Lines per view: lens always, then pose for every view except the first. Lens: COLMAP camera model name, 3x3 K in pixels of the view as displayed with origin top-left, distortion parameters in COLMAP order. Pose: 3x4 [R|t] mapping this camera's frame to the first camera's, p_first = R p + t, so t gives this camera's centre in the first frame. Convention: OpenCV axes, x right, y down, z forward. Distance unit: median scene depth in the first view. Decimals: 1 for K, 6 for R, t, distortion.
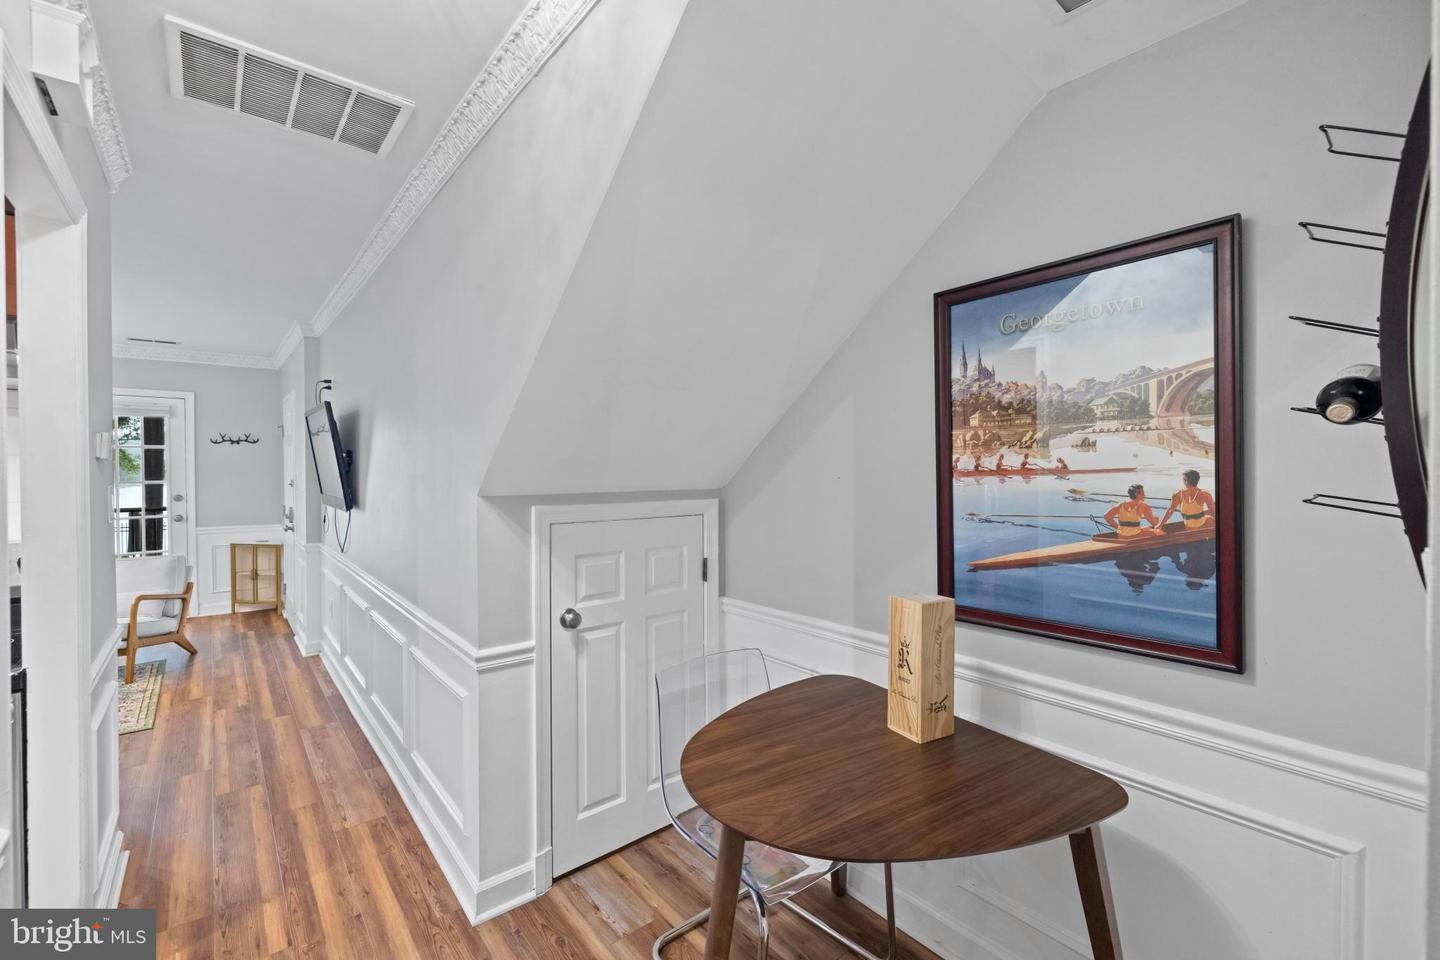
lens RADIAL K [[613.7, 0, 720.0], [0, 613.7, 468.9], [0, 0, 1]] dist [-0.000809, 0.000230]
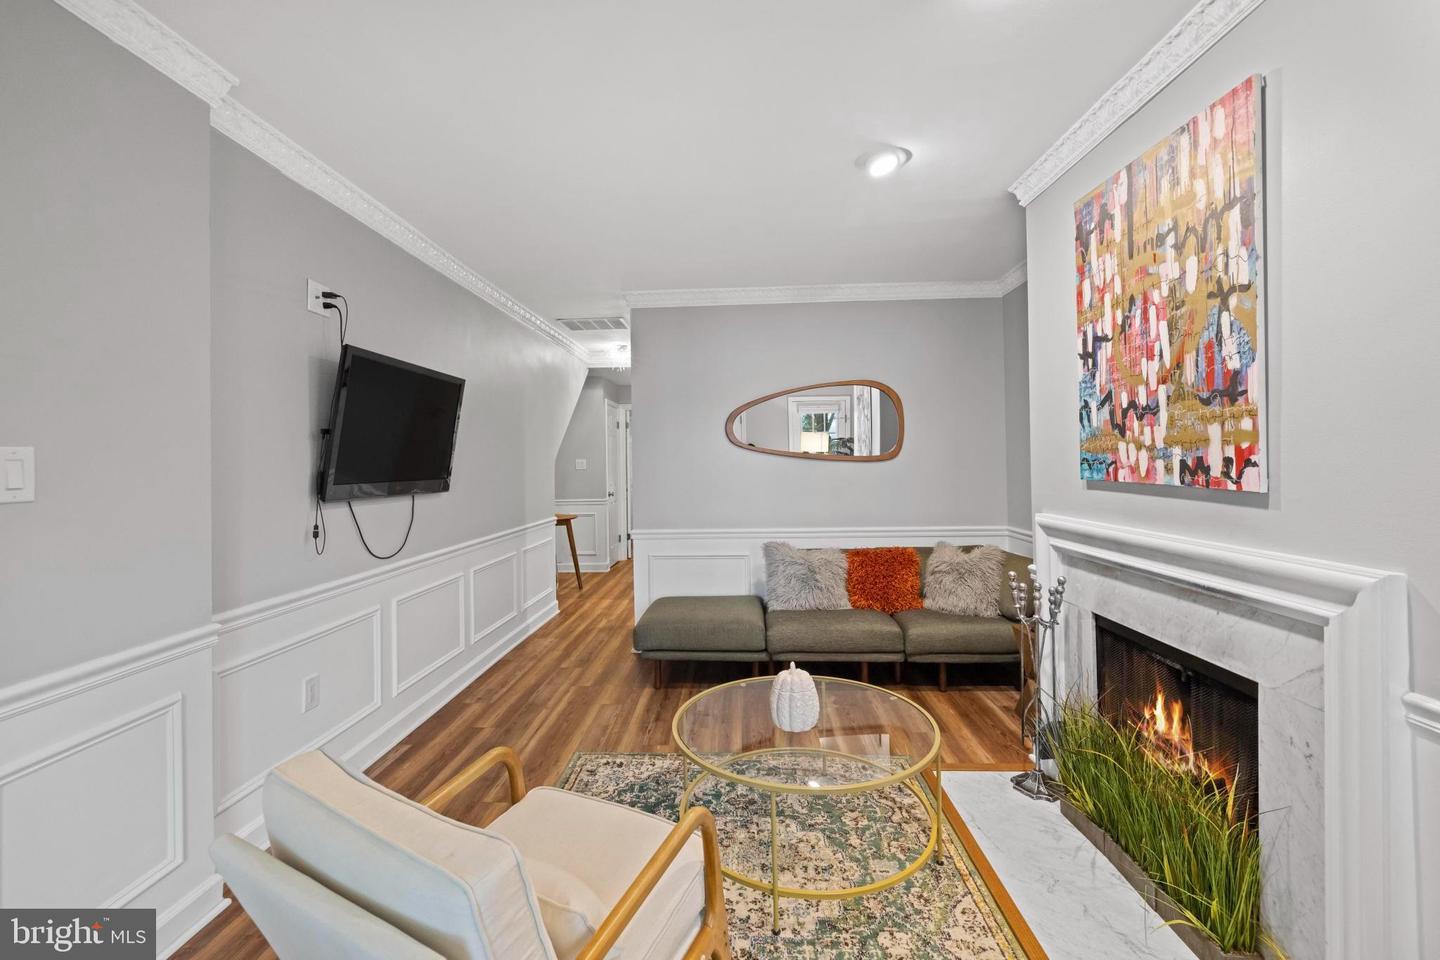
lens RADIAL K [[608.4, 0, 717.4], [0, 608.4, 457.9], [0, 0, 1]] dist [-0.000708, -0.000049]
pose [[-0.738659, 0.013478, 0.673944, -2.575901], [0.015231, 0.999879, -0.003302, 0.040083], [-0.673907, 0.007825, -0.738775, 2.330477]]
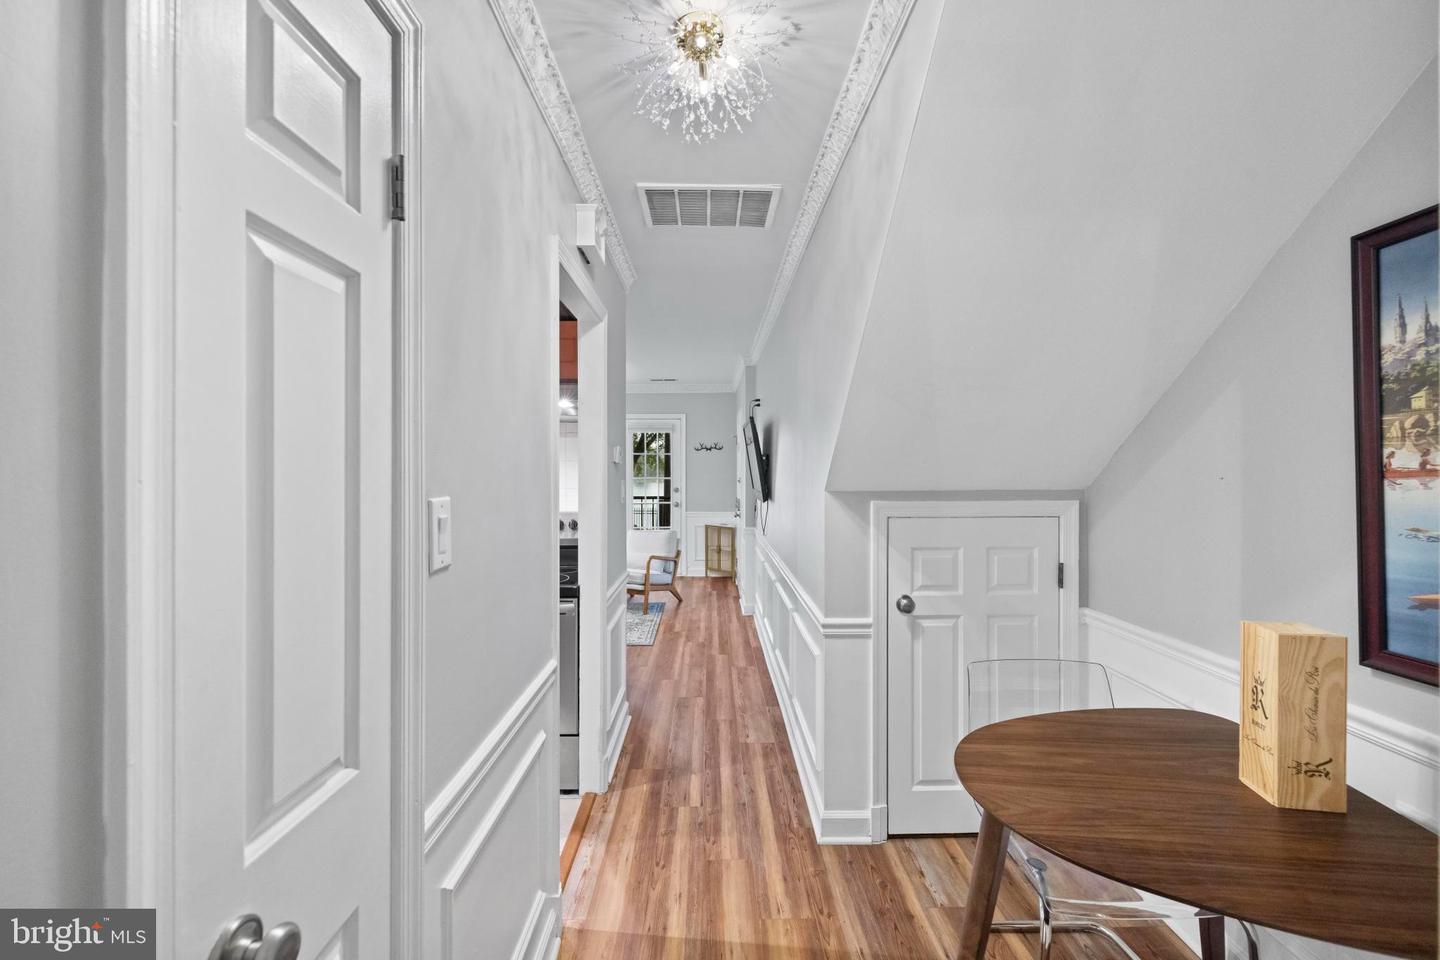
lens RADIAL K [[608.4, 0, 717.4], [0, 608.4, 457.9], [0, 0, 1]] dist [-0.000708, -0.000049]
pose [[0.777372, -0.012155, -0.628924, 0.186861], [0.000209, 0.999818, -0.019064, 0.001894], [0.629041, 0.014688, 0.777233, -0.067224]]
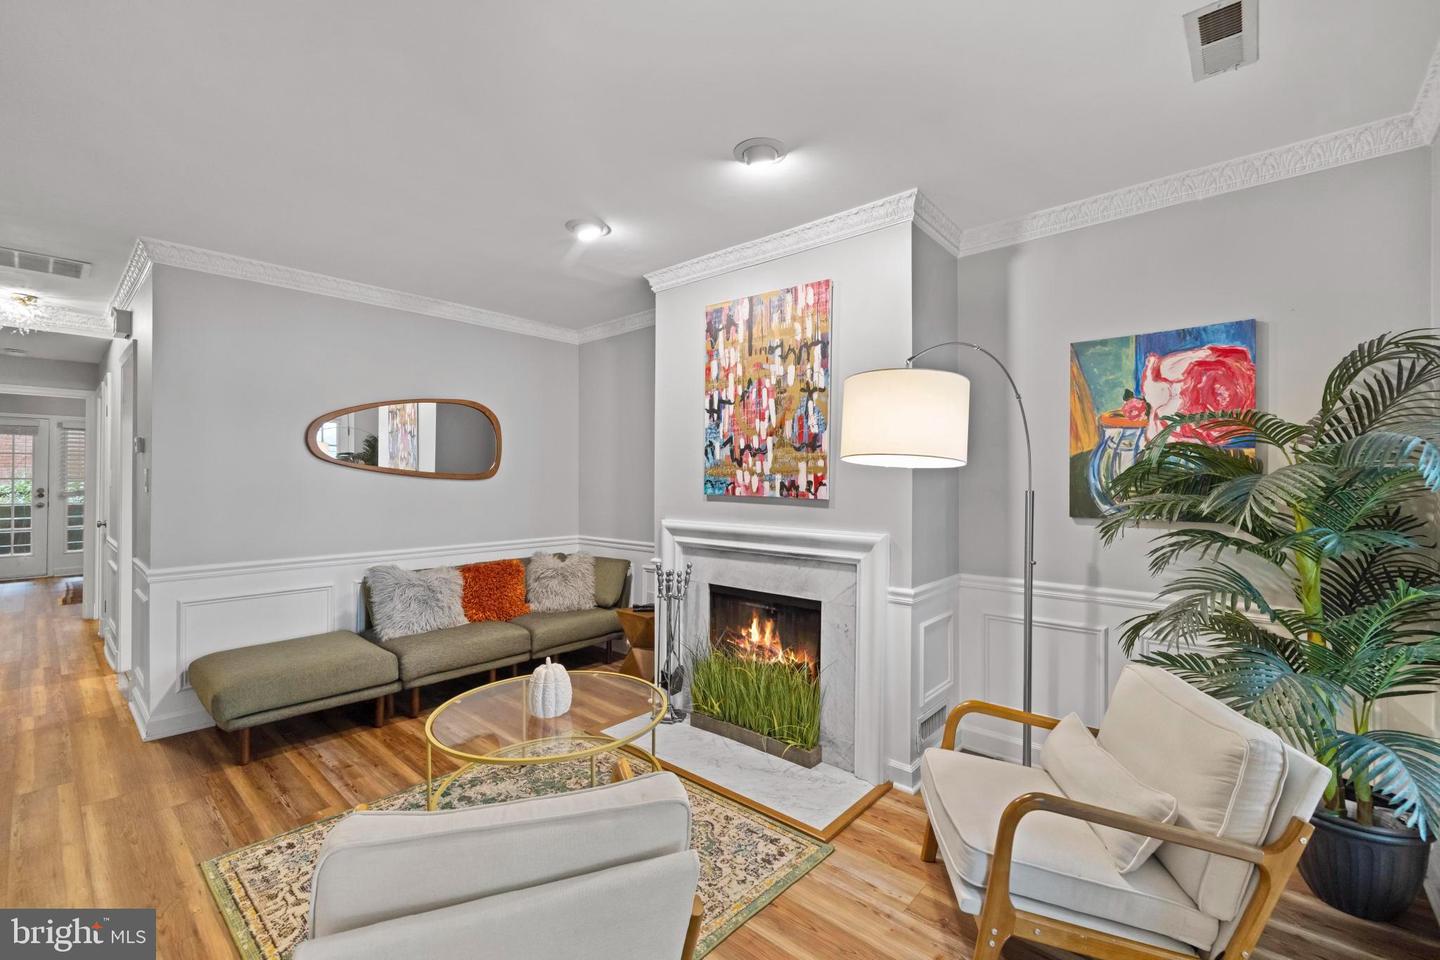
lens RADIAL K [[609.0, 0, 720.0], [0, 609.0, 480.0], [0, 0, 1]] dist [0.000881, 0.000010]
pose [[-0.988367, -0.003844, -0.152036, -2.133548], [-0.004585, 0.999979, 0.004526, 0.039610], [0.152015, 0.005170, -0.988365, 2.668624]]
